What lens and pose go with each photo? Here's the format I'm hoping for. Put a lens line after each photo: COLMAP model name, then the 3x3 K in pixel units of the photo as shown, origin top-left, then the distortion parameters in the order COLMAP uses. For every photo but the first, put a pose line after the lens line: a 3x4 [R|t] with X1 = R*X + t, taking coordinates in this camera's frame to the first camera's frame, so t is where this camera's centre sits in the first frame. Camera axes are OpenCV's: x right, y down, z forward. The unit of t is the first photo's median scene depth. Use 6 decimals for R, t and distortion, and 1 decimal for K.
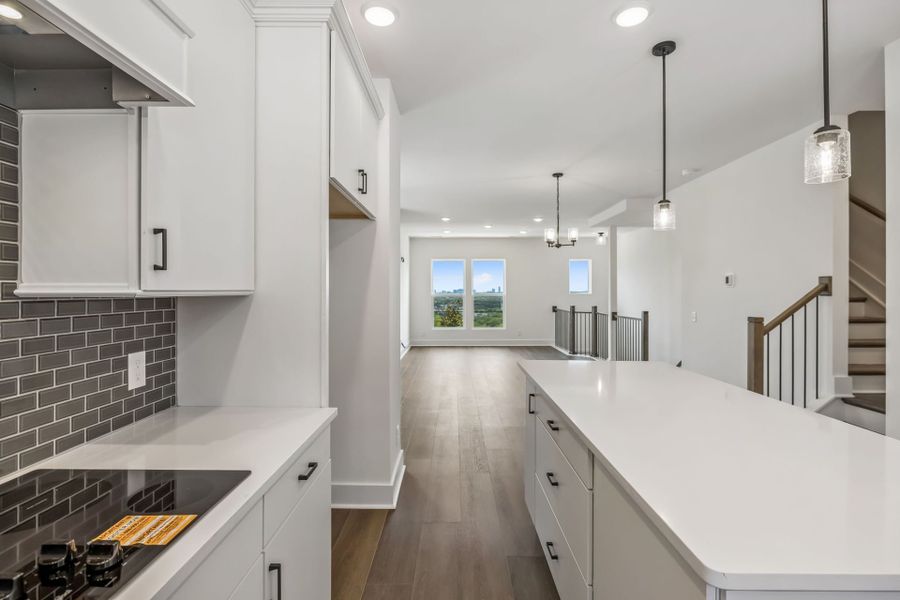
lens RADIAL K [[425.4, 0, 445.5], [0, 425.4, 293.7], [0, 0, 1]] dist [-0.018810, -0.000990]
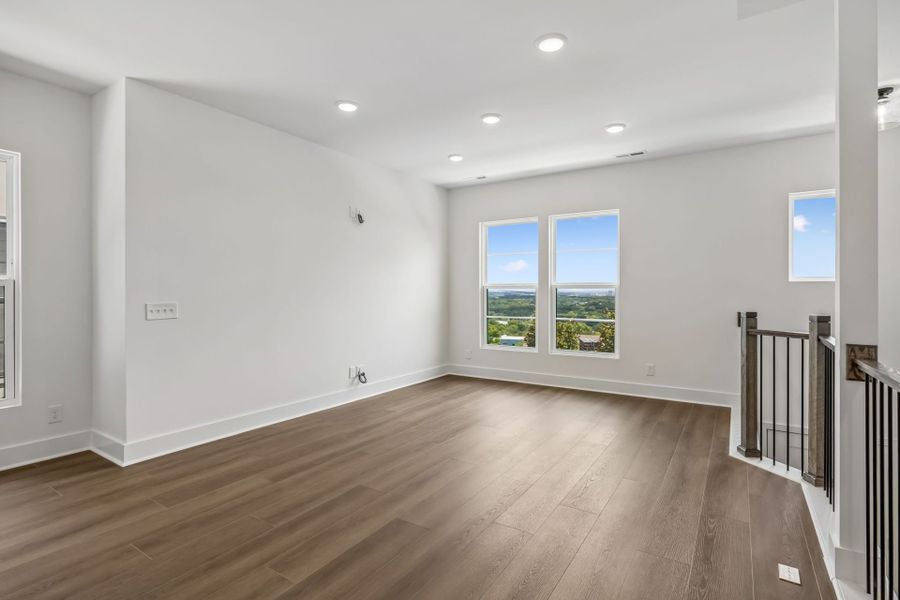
lens RADIAL K [[439.0, 0, 448.8], [0, 439.0, 293.0], [0, 0, 1]] dist [-0.001926, -0.000382]
pose [[0.848736, 0.002861, -0.528809, 0.244261], [-0.003902, 0.999992, -0.000851, 0.012294], [0.528802, 0.002786, 0.848741, 0.500885]]
